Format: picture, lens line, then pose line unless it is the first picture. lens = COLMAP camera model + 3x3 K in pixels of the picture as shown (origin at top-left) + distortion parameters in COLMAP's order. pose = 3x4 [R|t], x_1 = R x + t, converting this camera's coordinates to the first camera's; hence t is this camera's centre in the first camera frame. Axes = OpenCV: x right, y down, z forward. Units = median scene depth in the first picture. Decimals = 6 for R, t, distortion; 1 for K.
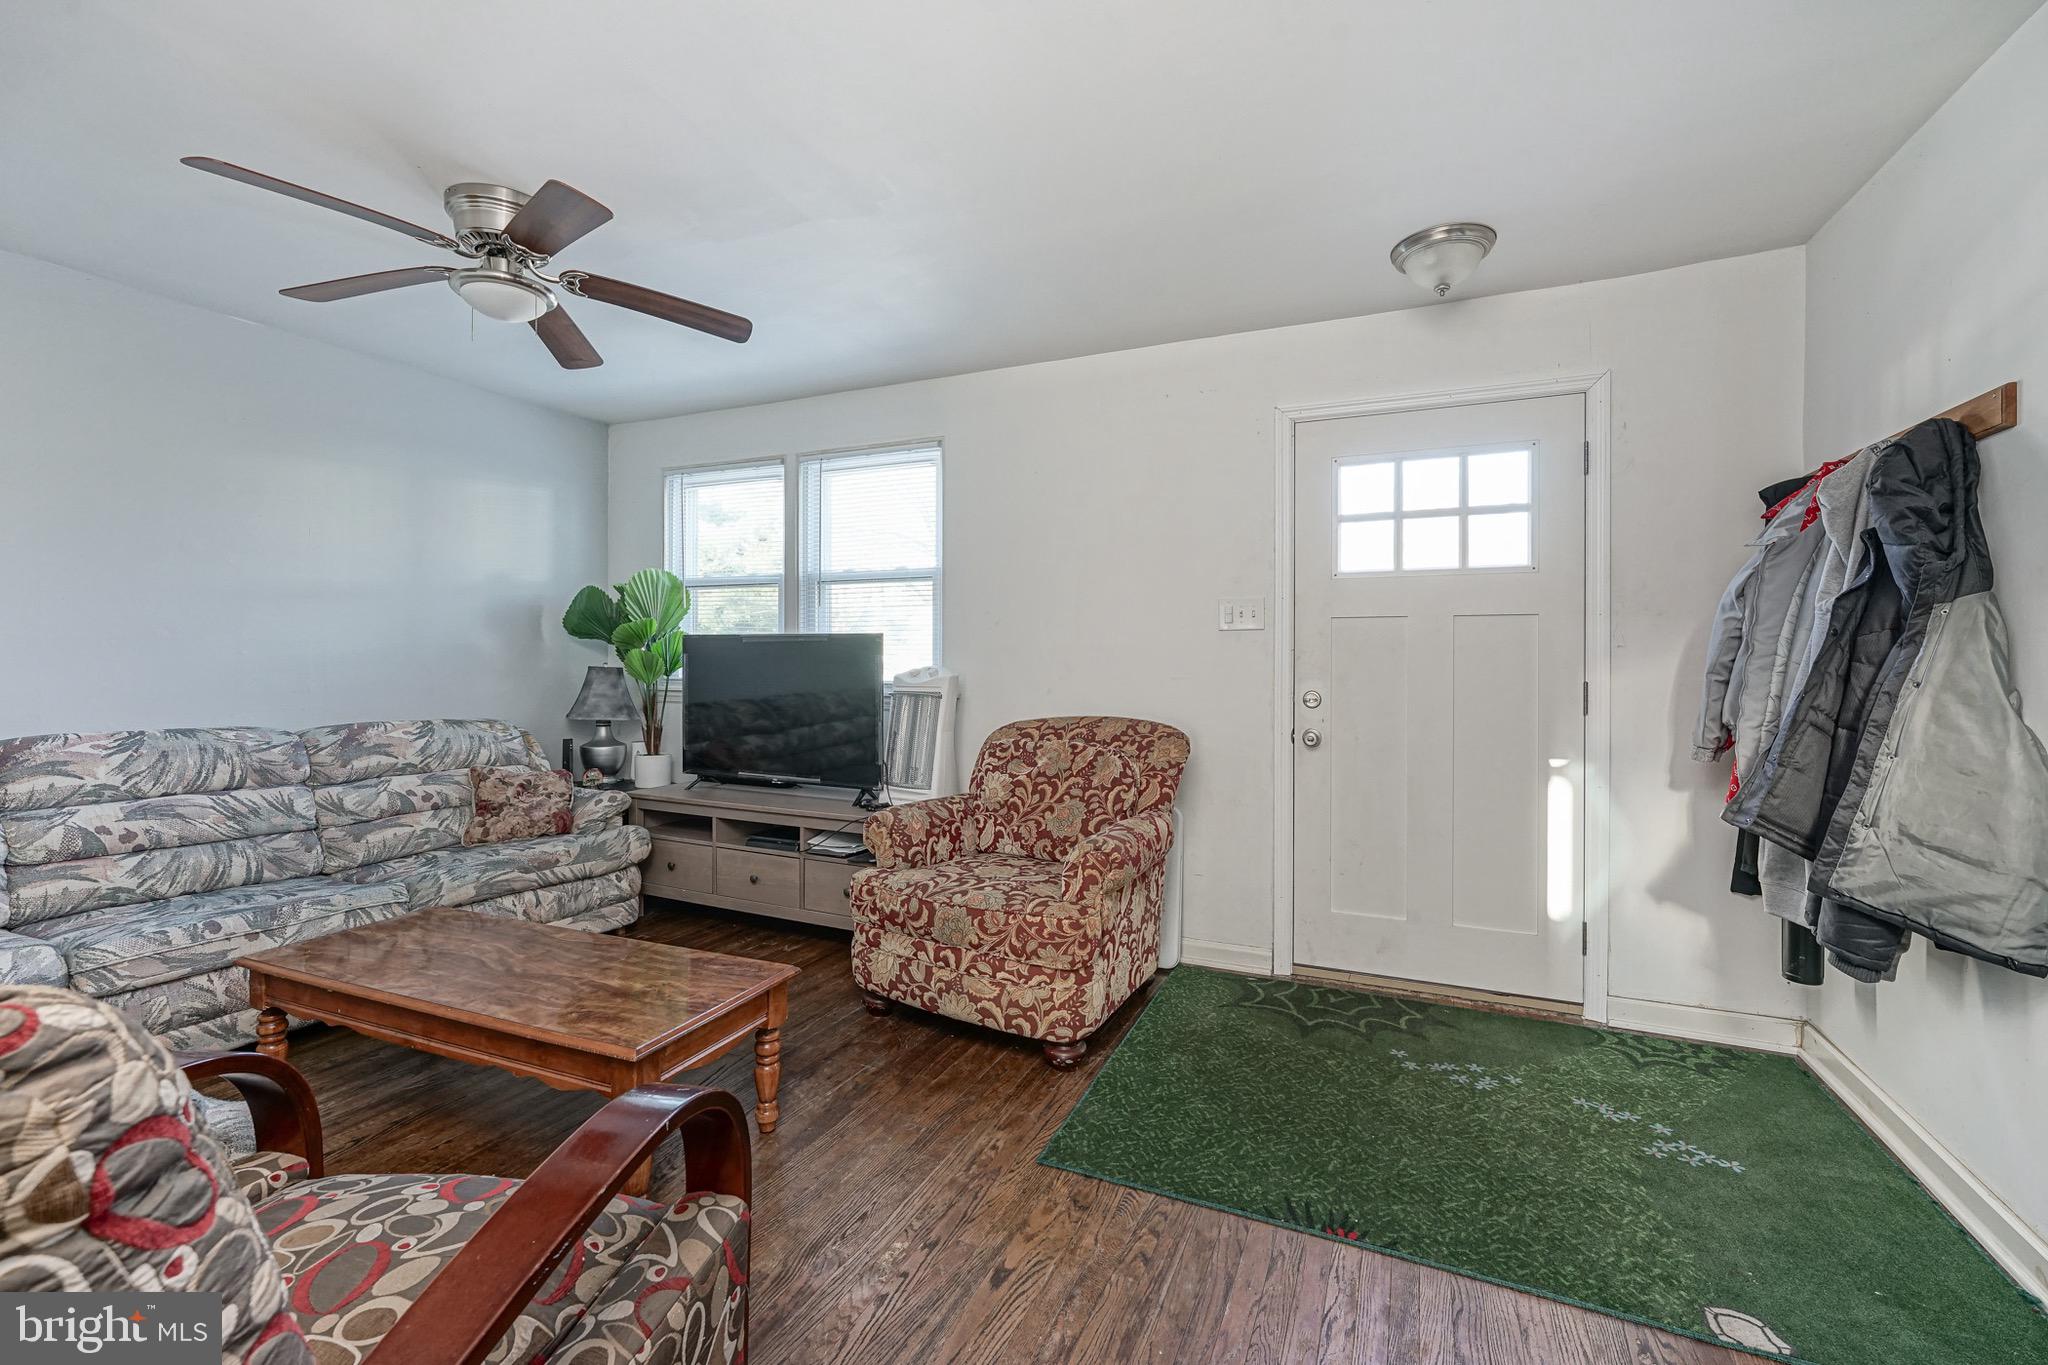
lens RADIAL K [[823.0, 0, 1026.8], [0, 823.0, 697.3], [0, 0, 1]] dist [-0.000270, 0.000195]
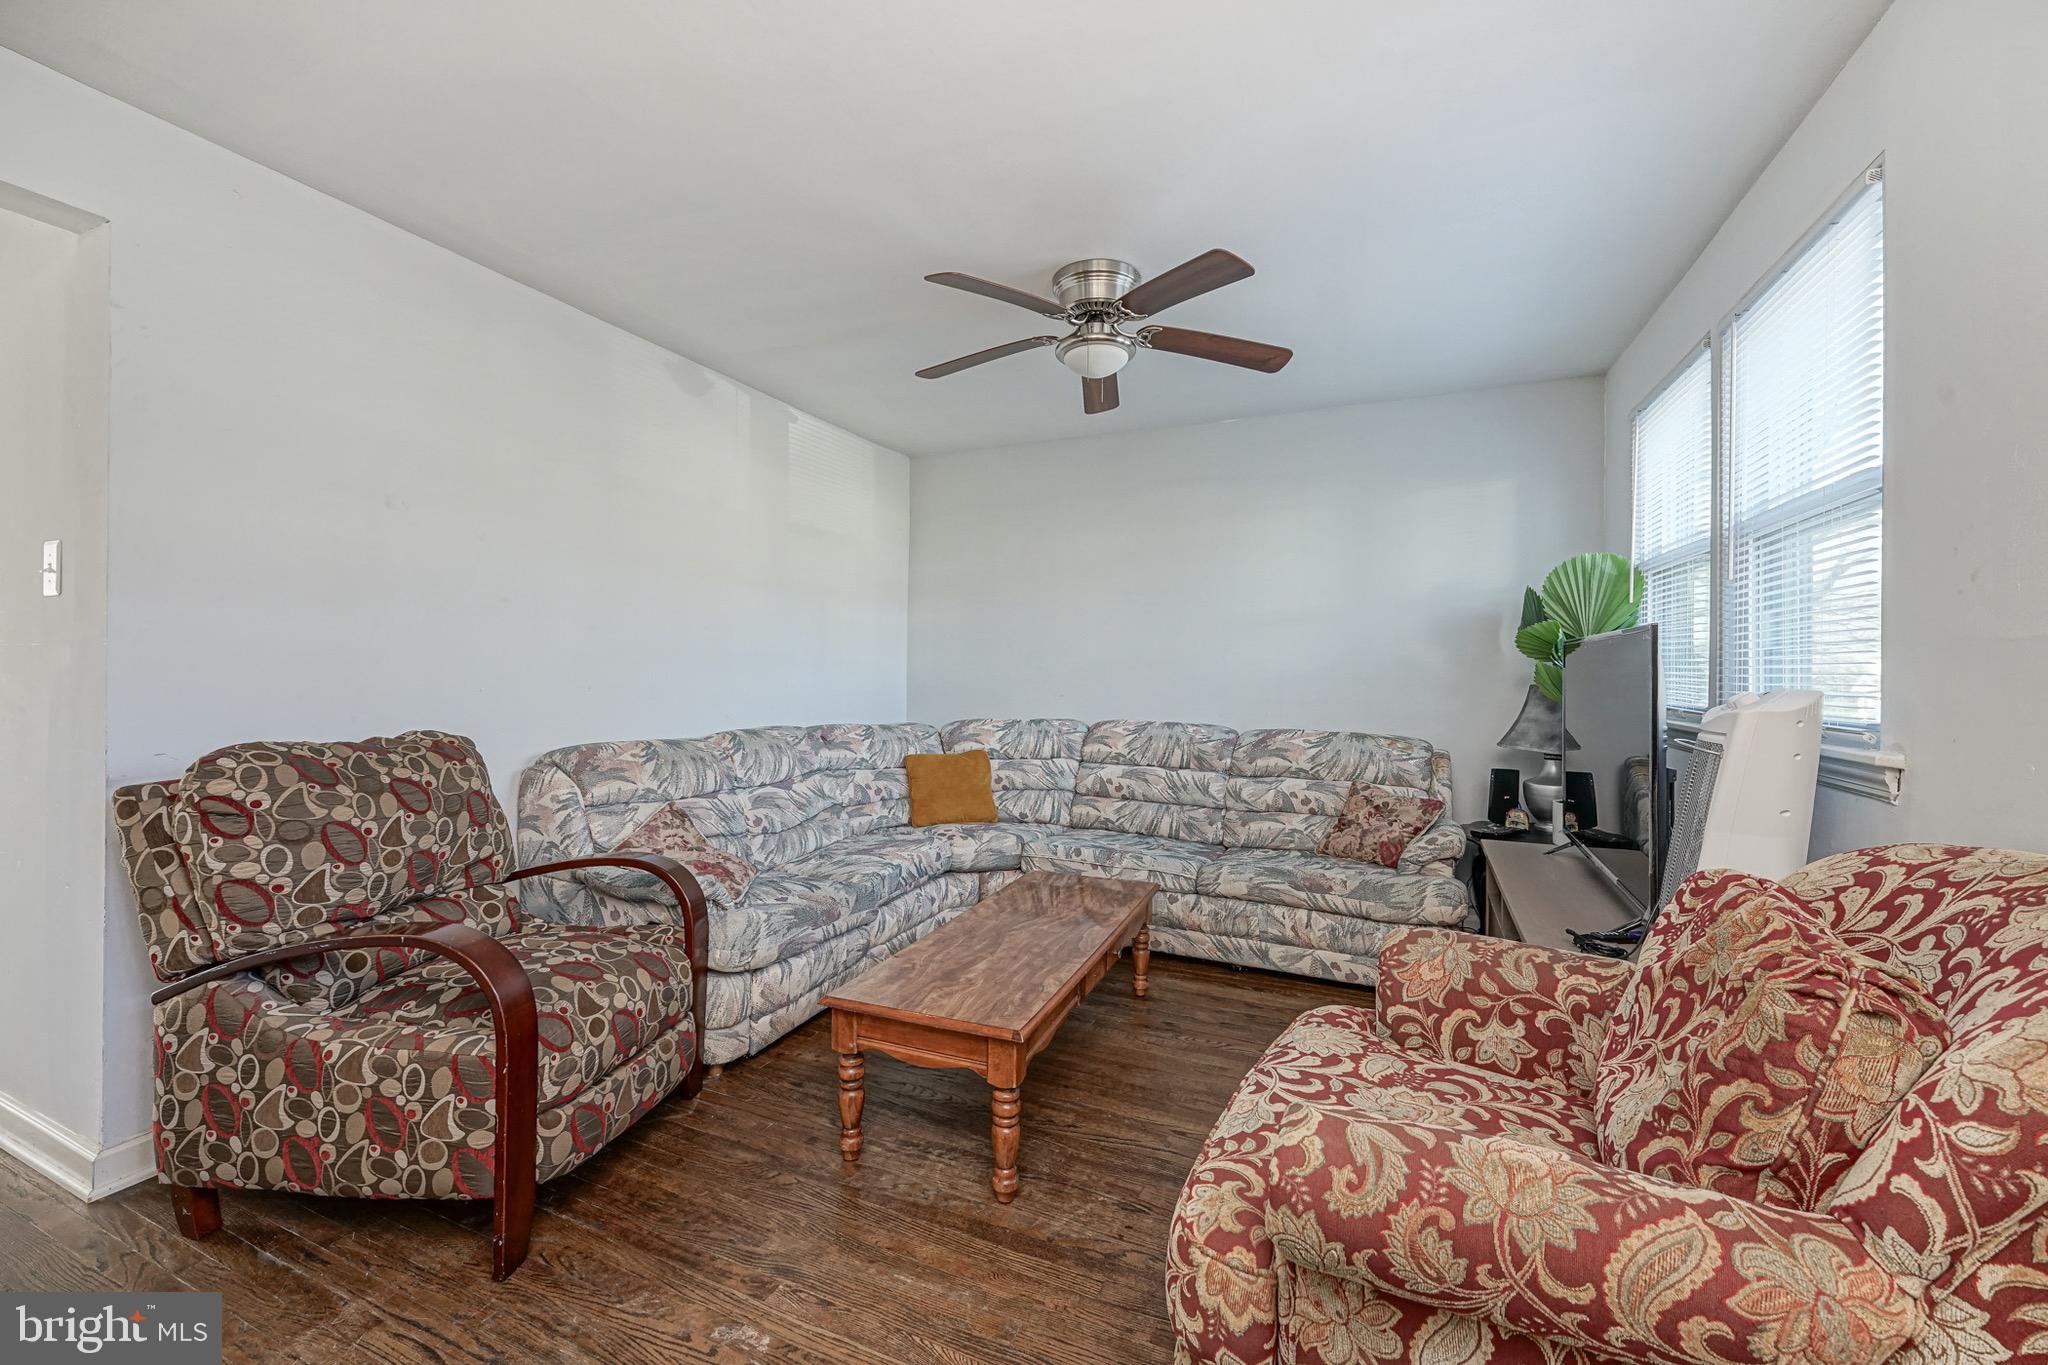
lens RADIAL K [[823.0, 0, 1026.8], [0, 823.0, 697.3], [0, 0, 1]] dist [-0.000270, 0.000195]
pose [[0.018548, 0.027191, -0.999458, 0.389454], [-0.050502, 0.998380, 0.026225, -0.028907], [0.998552, 0.049988, 0.019891, 0.674733]]
